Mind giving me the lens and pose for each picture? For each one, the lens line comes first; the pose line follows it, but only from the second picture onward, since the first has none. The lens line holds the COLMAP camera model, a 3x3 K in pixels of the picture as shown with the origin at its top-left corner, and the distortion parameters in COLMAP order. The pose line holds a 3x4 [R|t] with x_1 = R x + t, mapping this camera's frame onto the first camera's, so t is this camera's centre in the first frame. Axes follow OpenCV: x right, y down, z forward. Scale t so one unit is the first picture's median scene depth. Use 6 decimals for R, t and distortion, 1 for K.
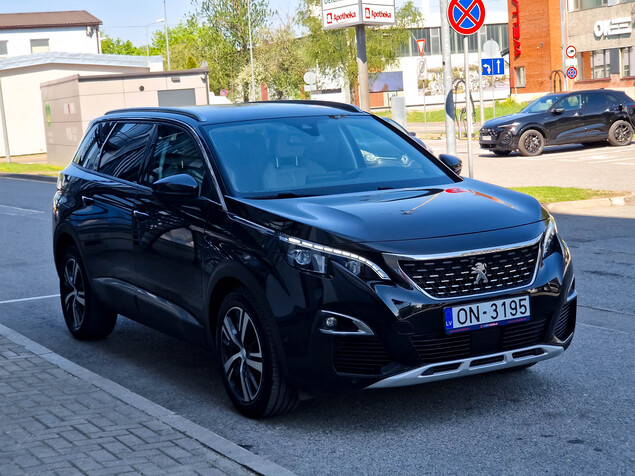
lens RADIAL K [[1298.3, 0, 316.7], [0, 1298.3, 237.5], [0, 0, 1]] dist [-0.017492, 0.000000]
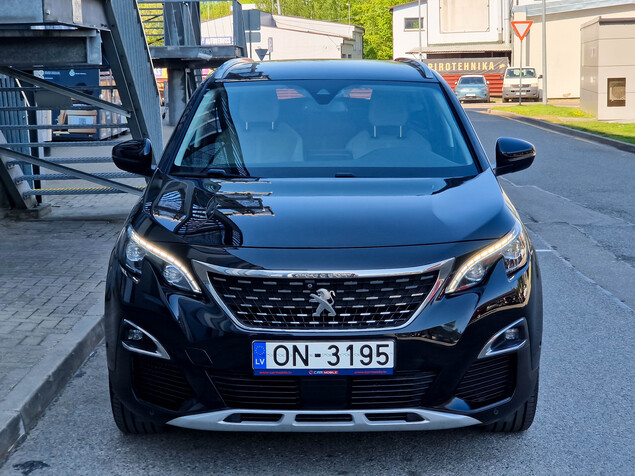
lens RADIAL K [[1298.3, 0, 317.7], [0, 1298.3, 238.8], [0, 0, 1]] dist [-0.017492, 0.000000]
pose [[0.875472, 0.121456, -0.467758, 0.472937], [-0.099166, 0.992456, 0.072094, -0.063704], [0.472985, -0.016730, 0.880911, 0.332355]]
